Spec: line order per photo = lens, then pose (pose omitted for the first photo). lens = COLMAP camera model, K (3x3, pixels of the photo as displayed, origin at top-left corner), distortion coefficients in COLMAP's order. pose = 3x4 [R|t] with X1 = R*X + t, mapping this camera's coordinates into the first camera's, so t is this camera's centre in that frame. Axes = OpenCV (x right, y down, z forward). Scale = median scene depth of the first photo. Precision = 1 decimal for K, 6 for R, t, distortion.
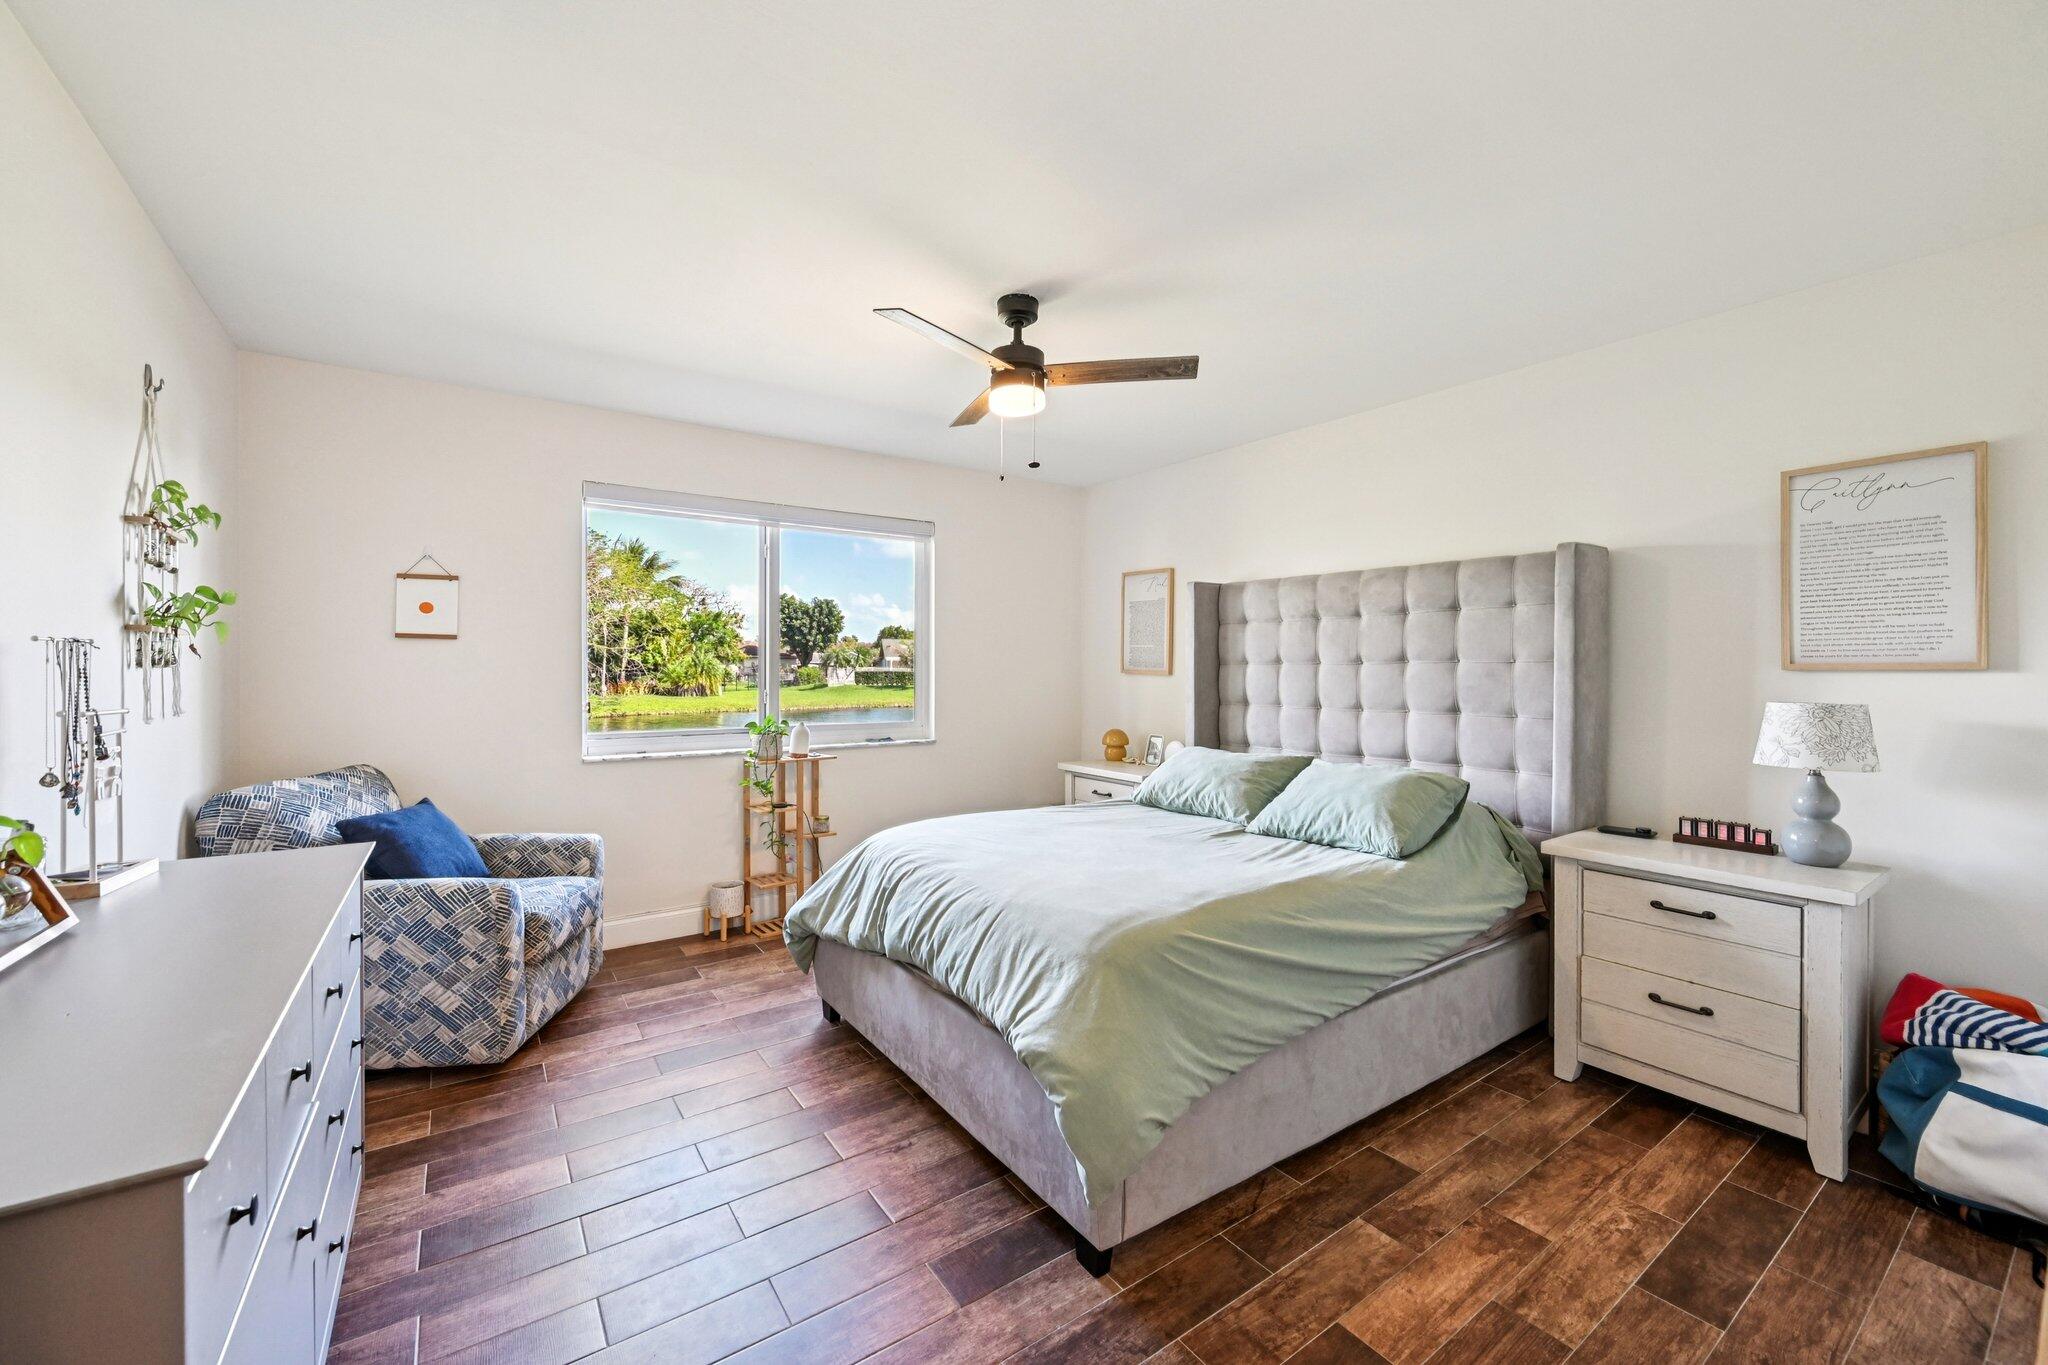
lens RADIAL K [[808.6, 0, 1025.3], [0, 808.6, 667.2], [0, 0, 1]] dist [-0.001602, 0.000003]
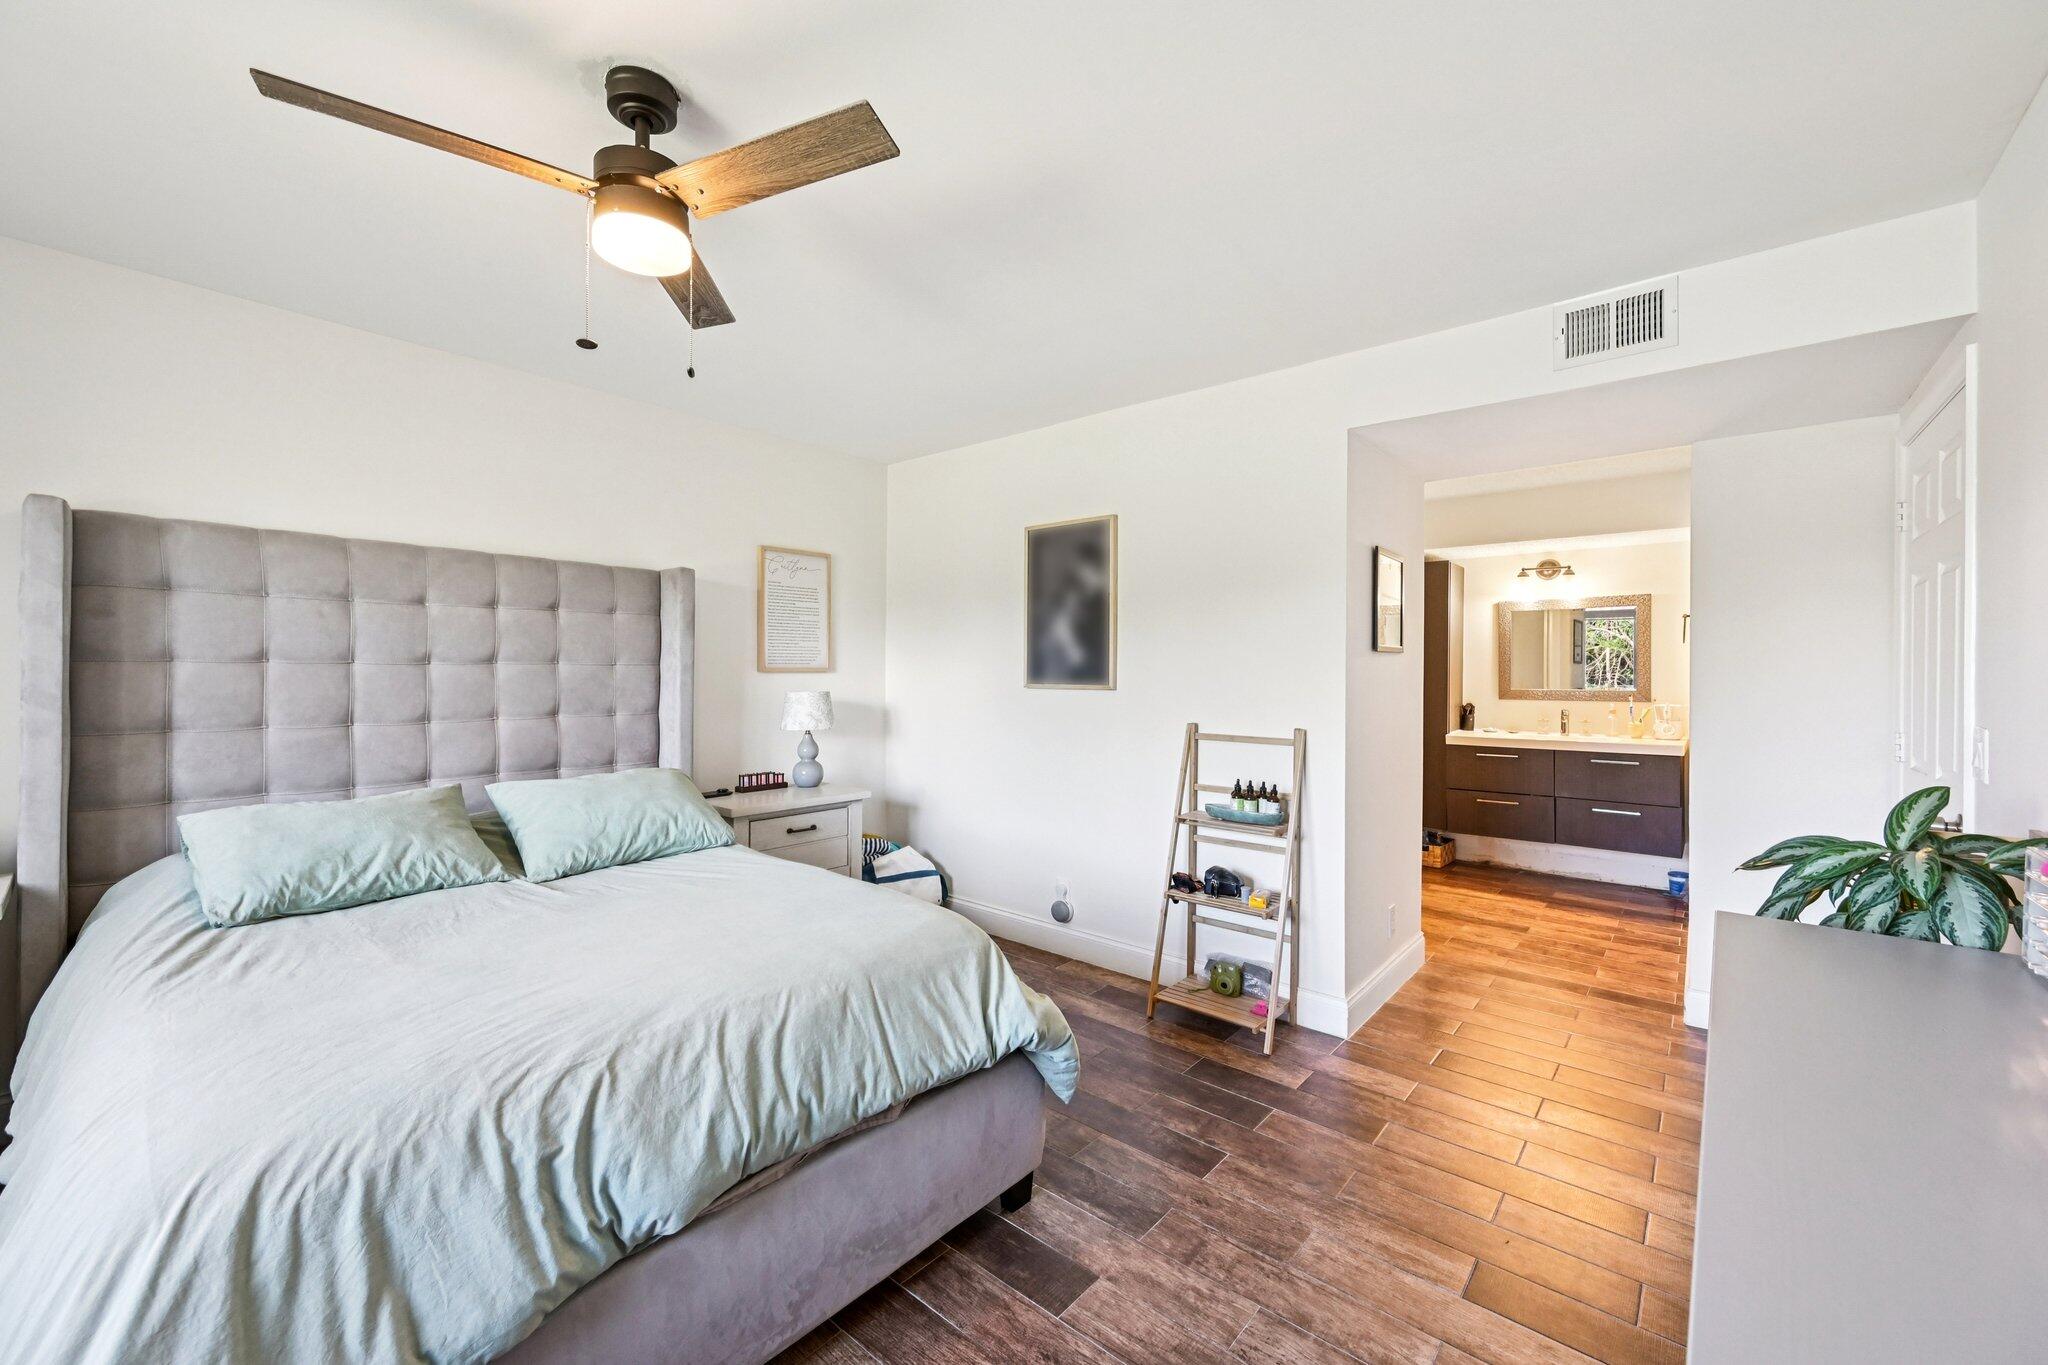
lens RADIAL K [[808.6, 0, 1025.3], [0, 808.6, 667.2], [0, 0, 1]] dist [-0.001602, 0.000003]
pose [[-0.250174, 0.002737, 0.968197, -0.441607], [-0.007182, 0.999963, -0.004683, -0.001093], [-0.968174, -0.008126, -0.250145, 0.555794]]
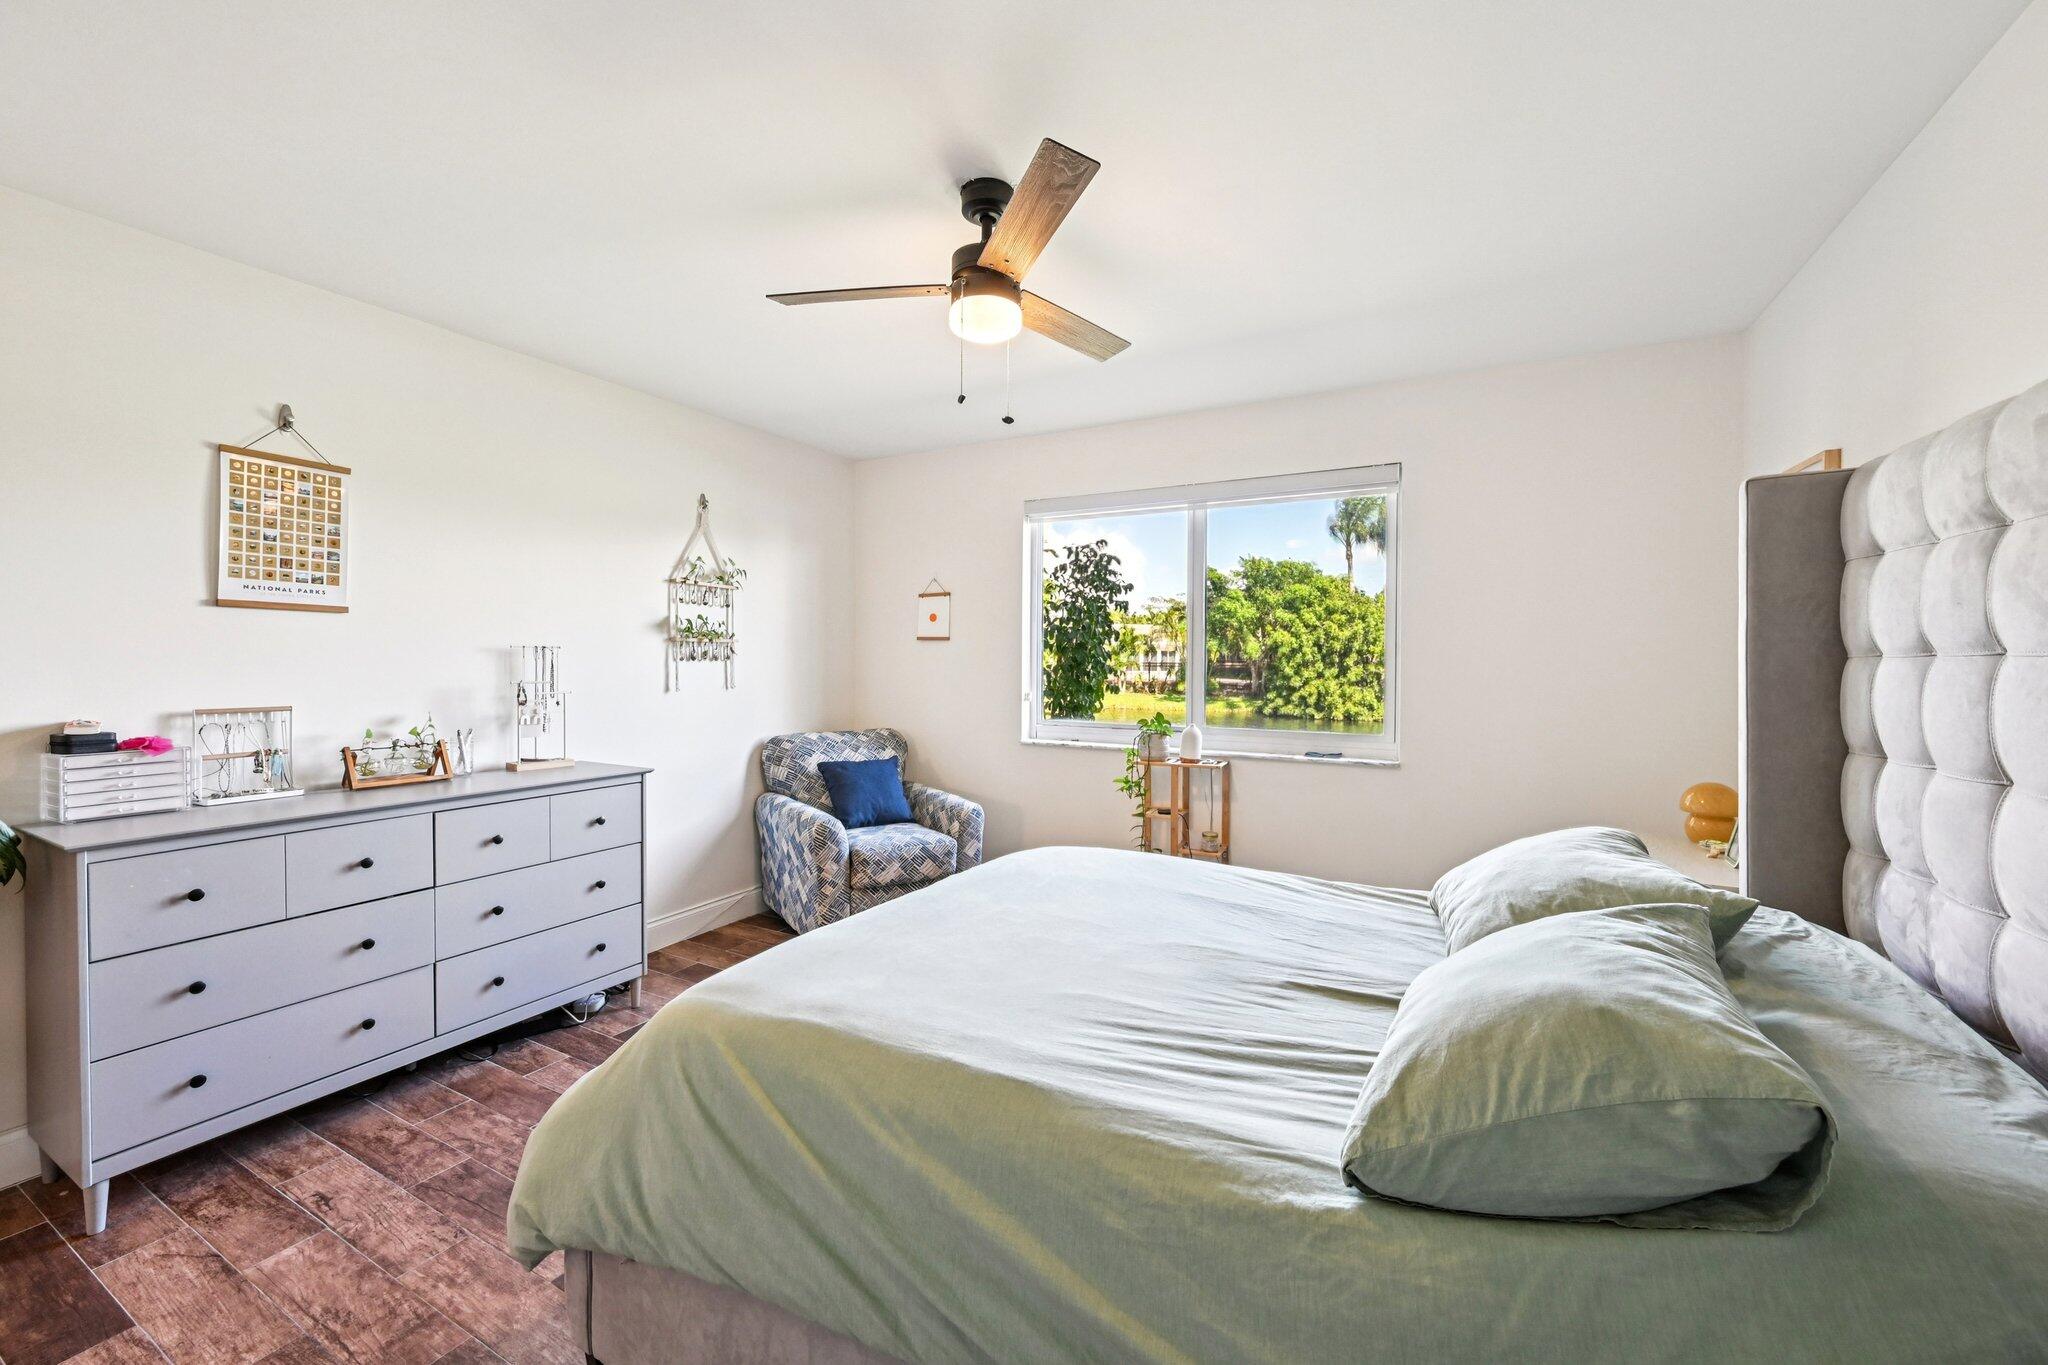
lens RADIAL K [[808.6, 0, 1025.3], [0, 808.6, 667.2], [0, 0, 1]] dist [-0.001602, 0.000003]
pose [[0.445733, 0.008524, -0.895125, 0.450749], [-0.004809, 0.999963, 0.007128, -0.000648], [0.895153, 0.001128, 0.445758, 0.439720]]
